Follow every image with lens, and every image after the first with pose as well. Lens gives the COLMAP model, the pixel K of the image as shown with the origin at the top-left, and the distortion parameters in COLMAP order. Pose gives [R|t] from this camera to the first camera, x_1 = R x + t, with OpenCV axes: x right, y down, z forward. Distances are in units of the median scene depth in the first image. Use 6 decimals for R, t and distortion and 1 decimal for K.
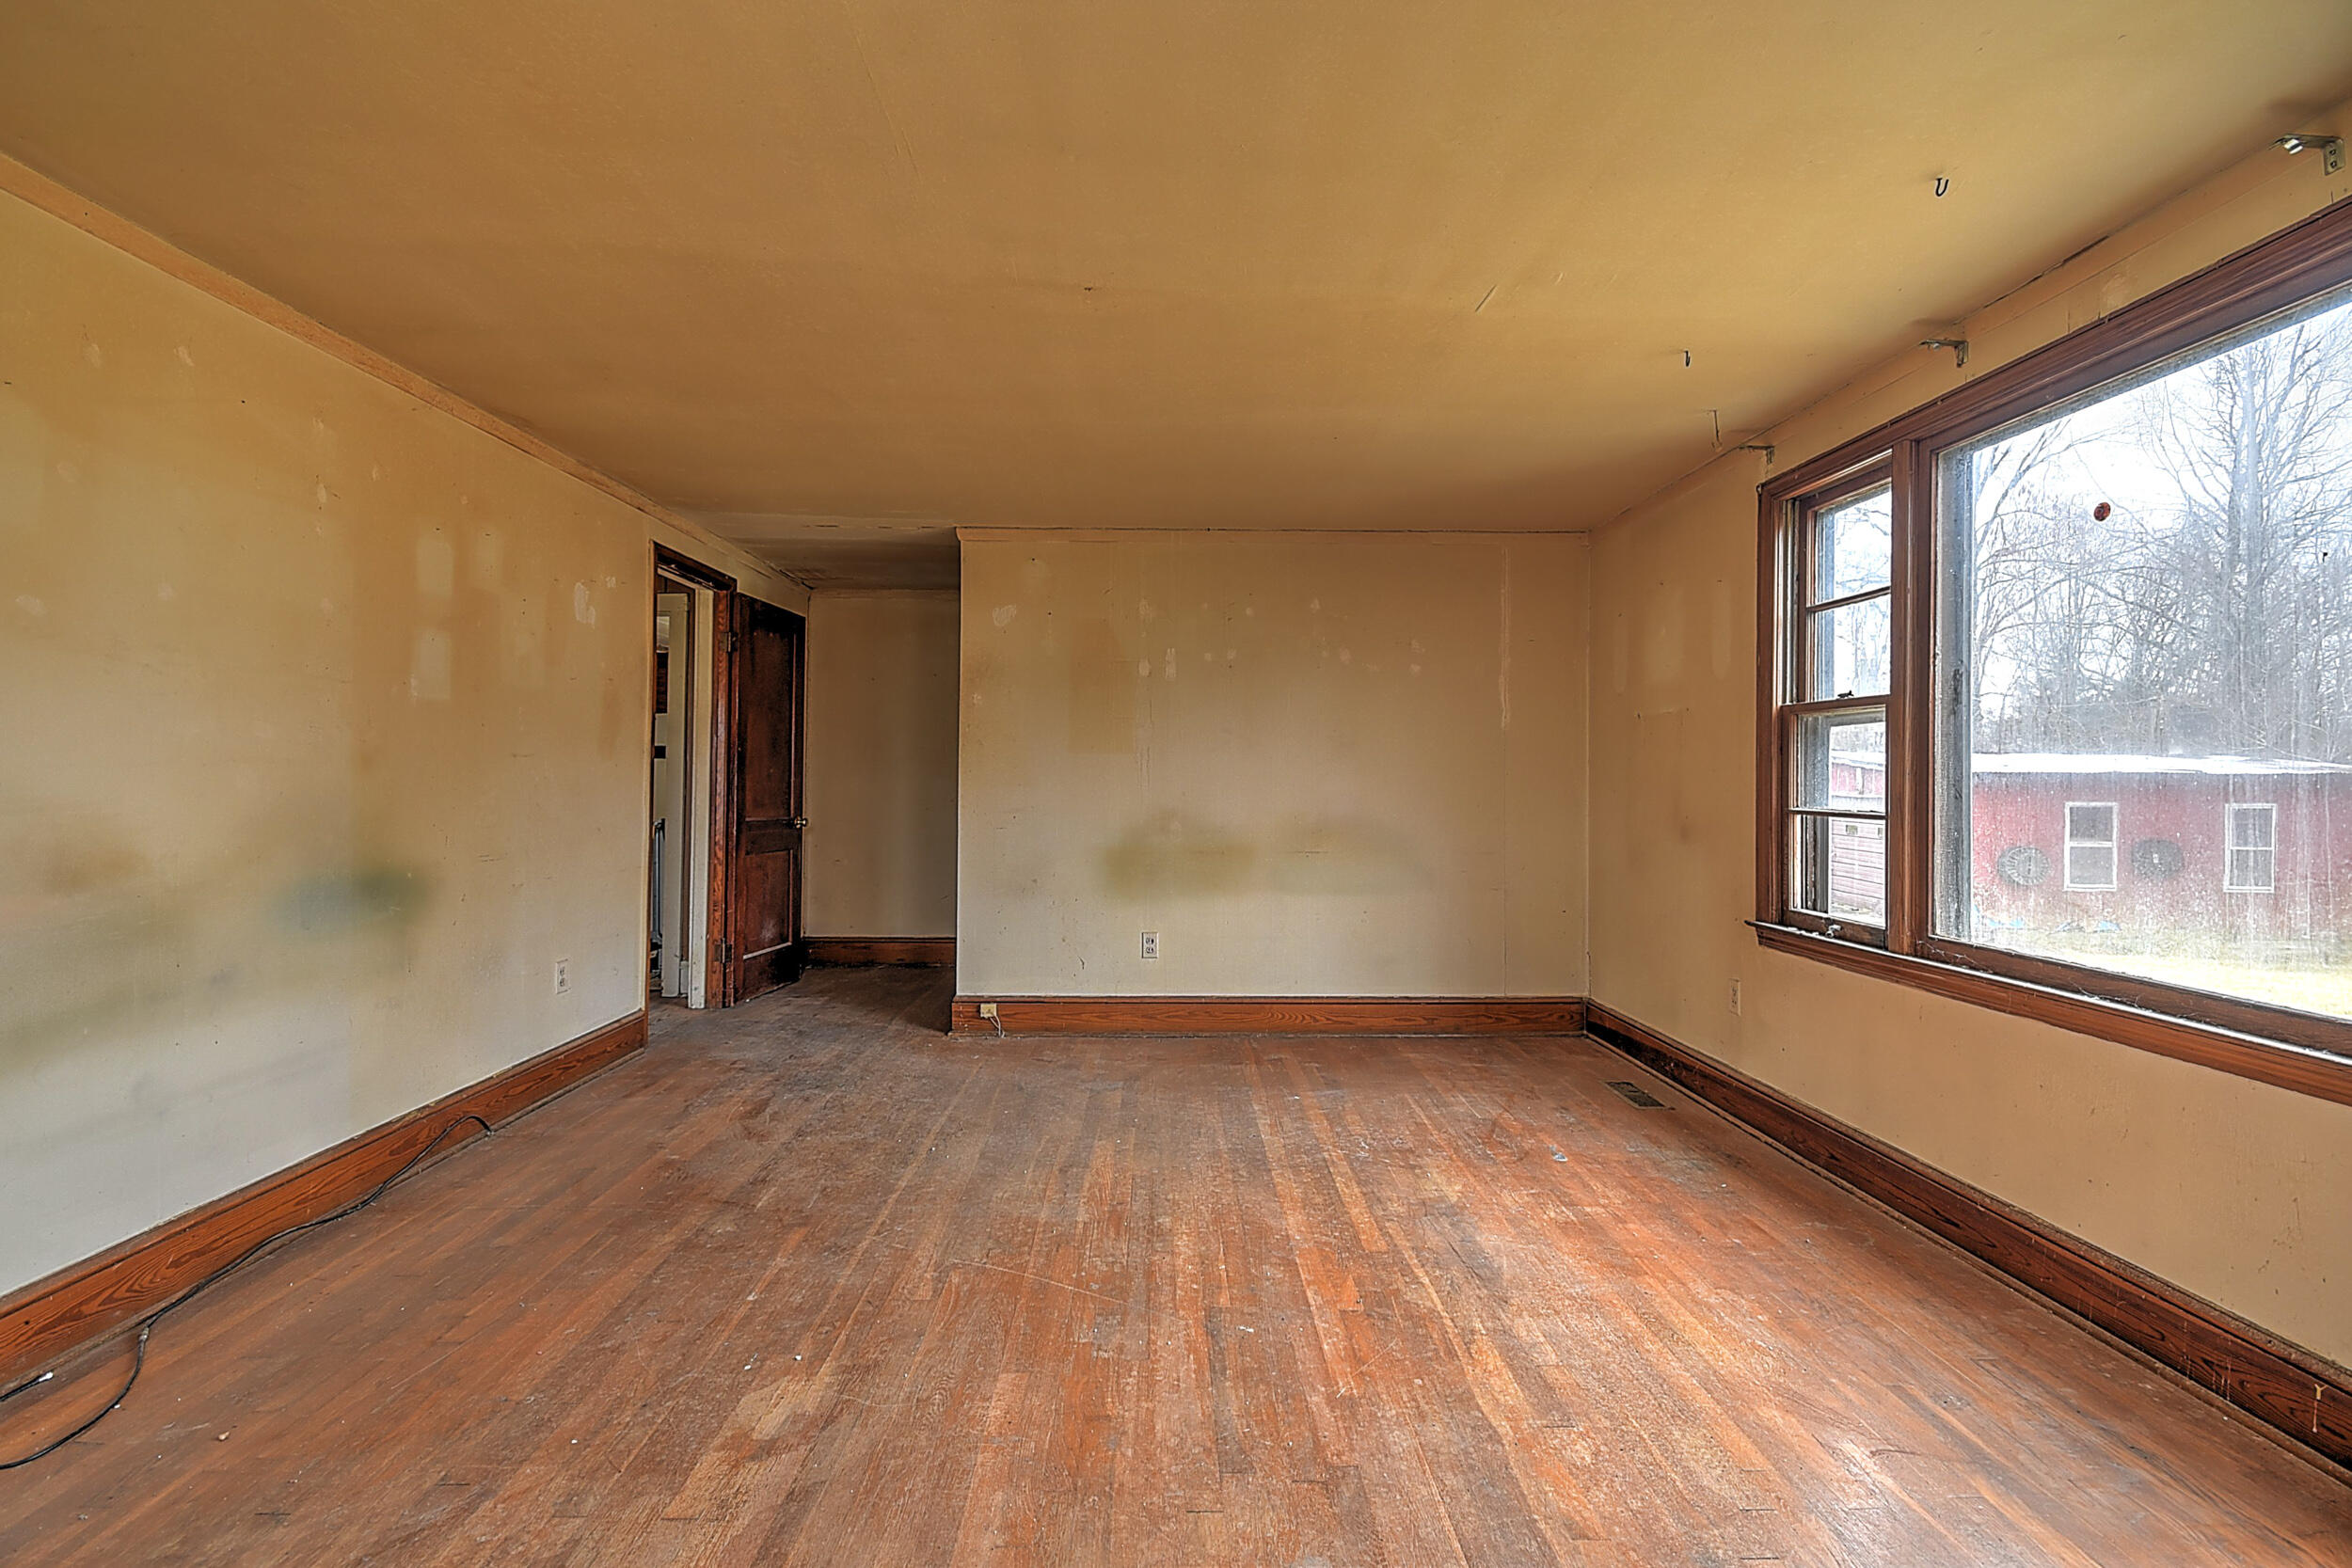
lens RADIAL K [[1024.8, 0, 1175.5], [0, 1024.8, 776.6], [0, 0, 1]] dist [0.011455, -0.006142]
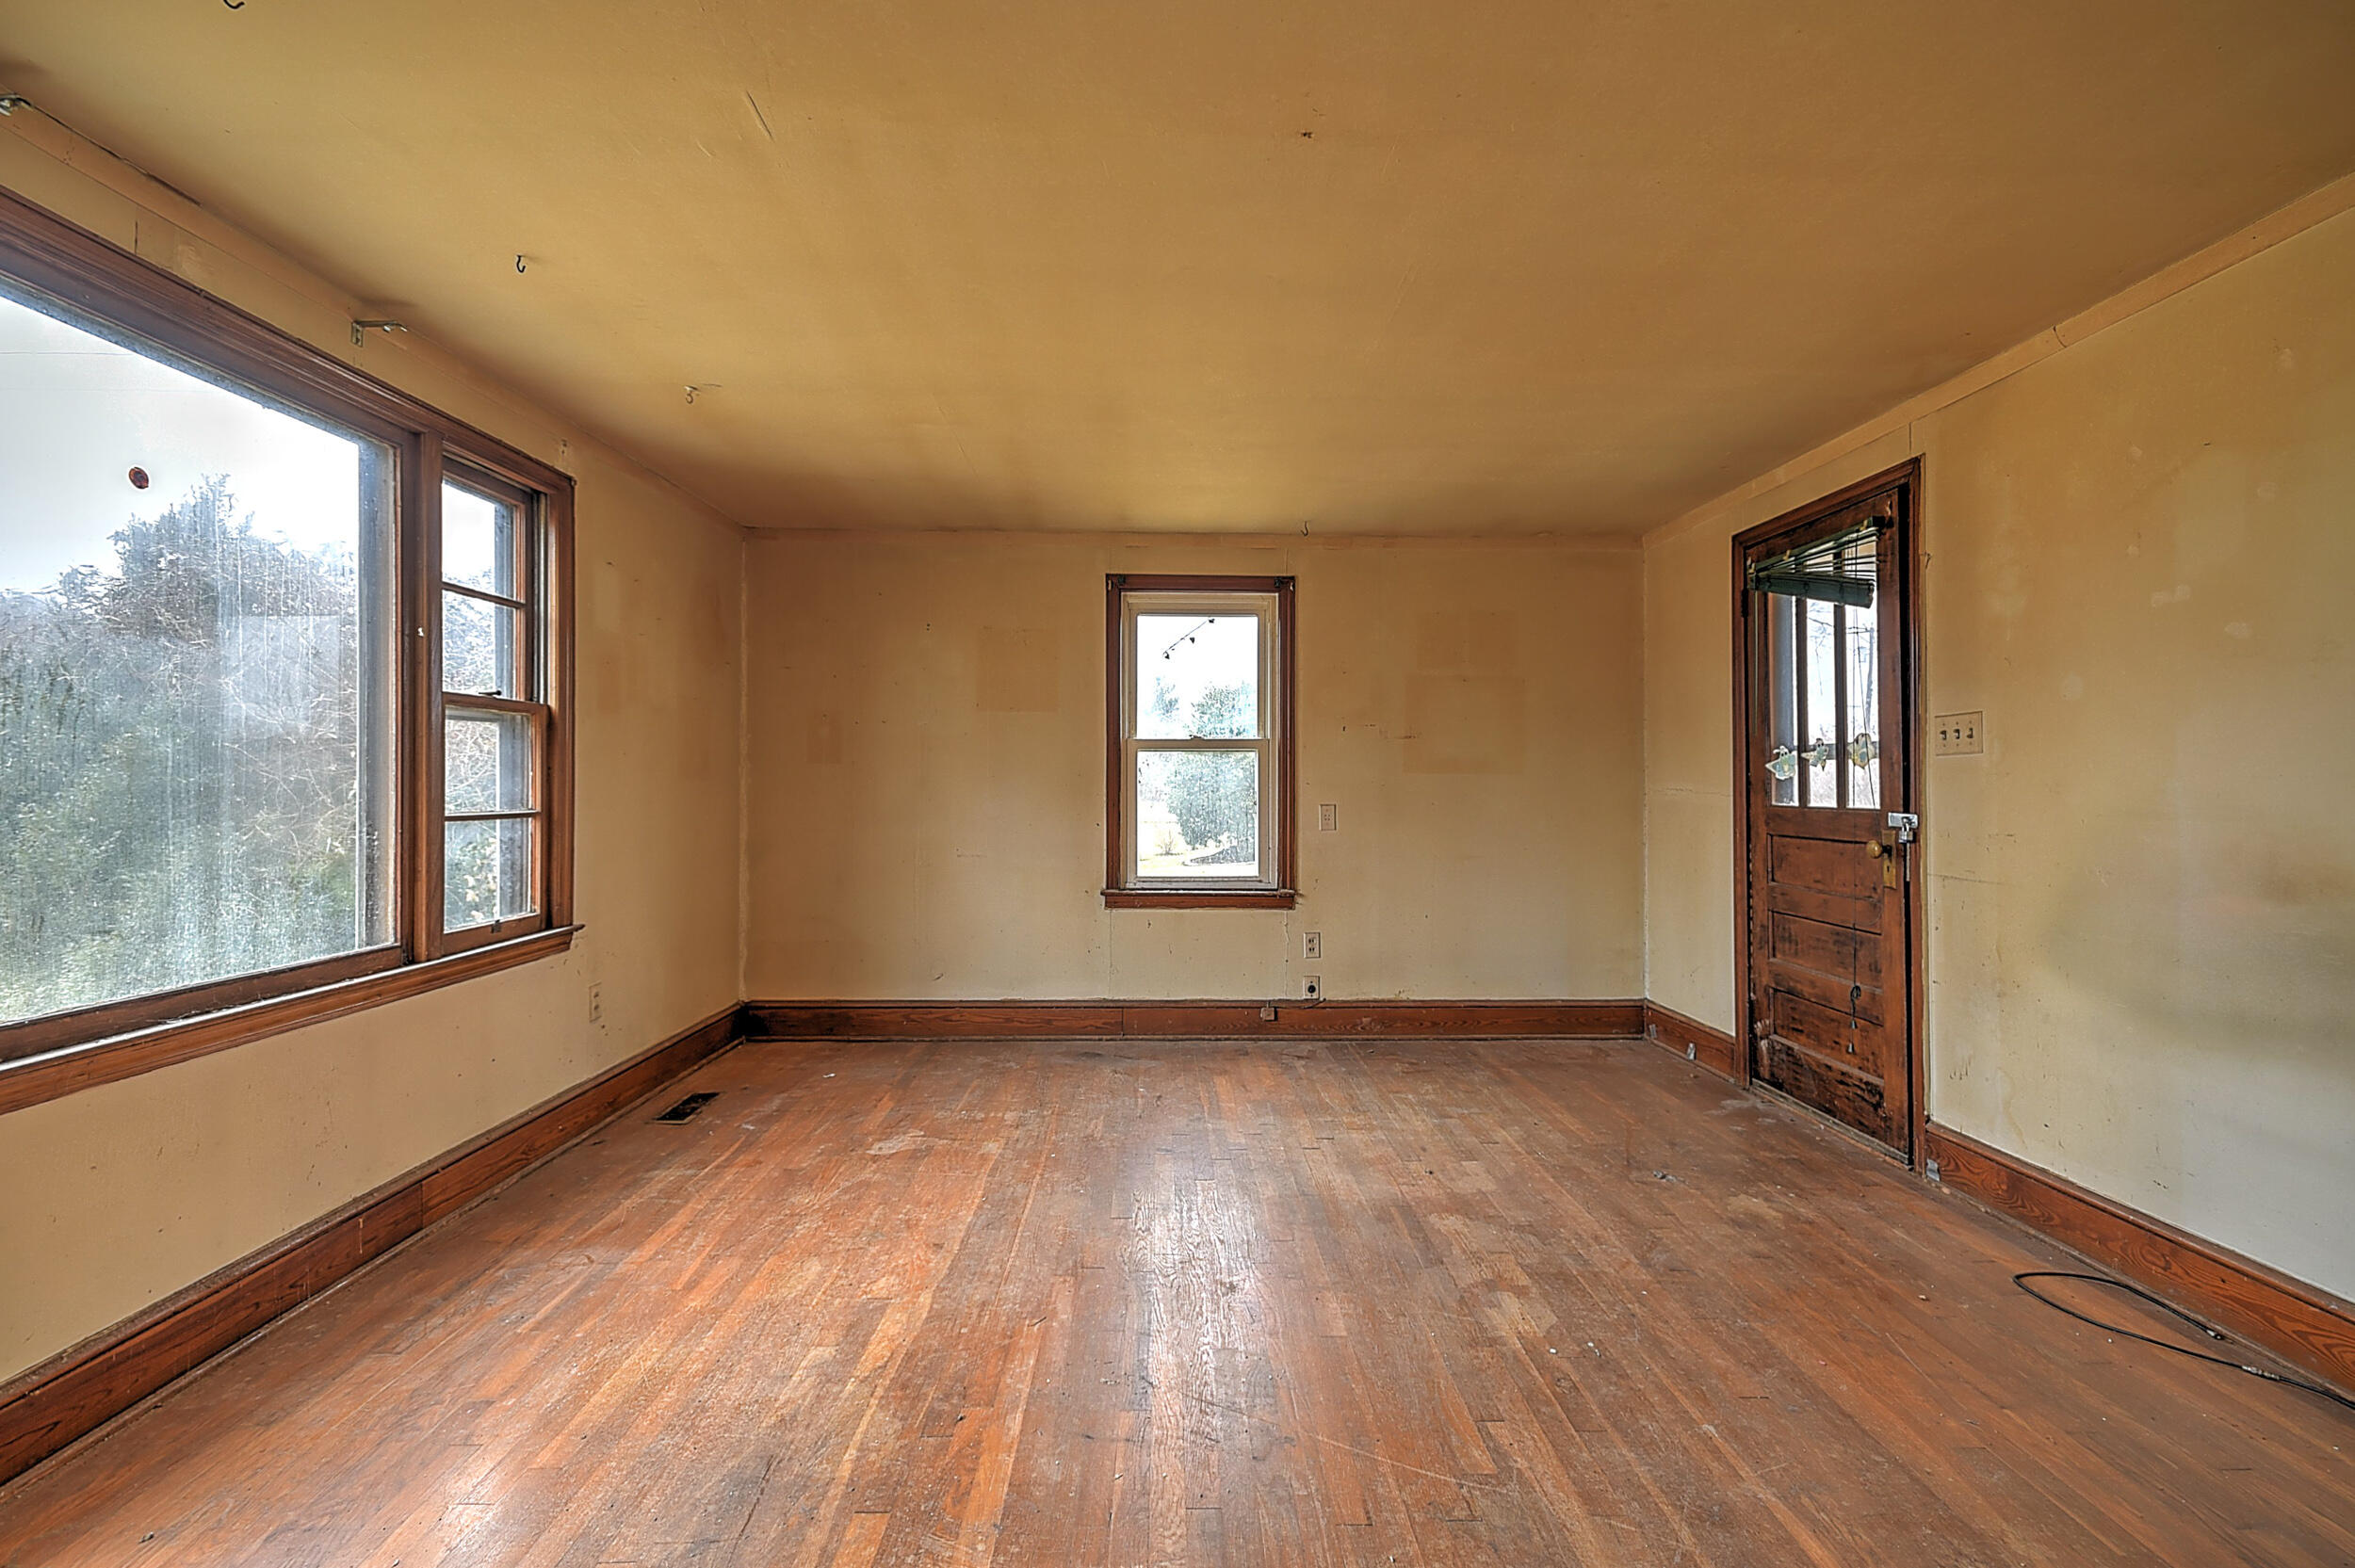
lens RADIAL K [[1026.1, 0, 1174.1], [0, 1026.1, 779.3], [0, 0, 1]] dist [0.011455, -0.006142]
pose [[-0.999949, -0.004024, 0.009239, 0.003622], [-0.004090, 0.999967, -0.007043, 0.004392], [-0.009210, -0.007081, -0.999933, 2.043524]]
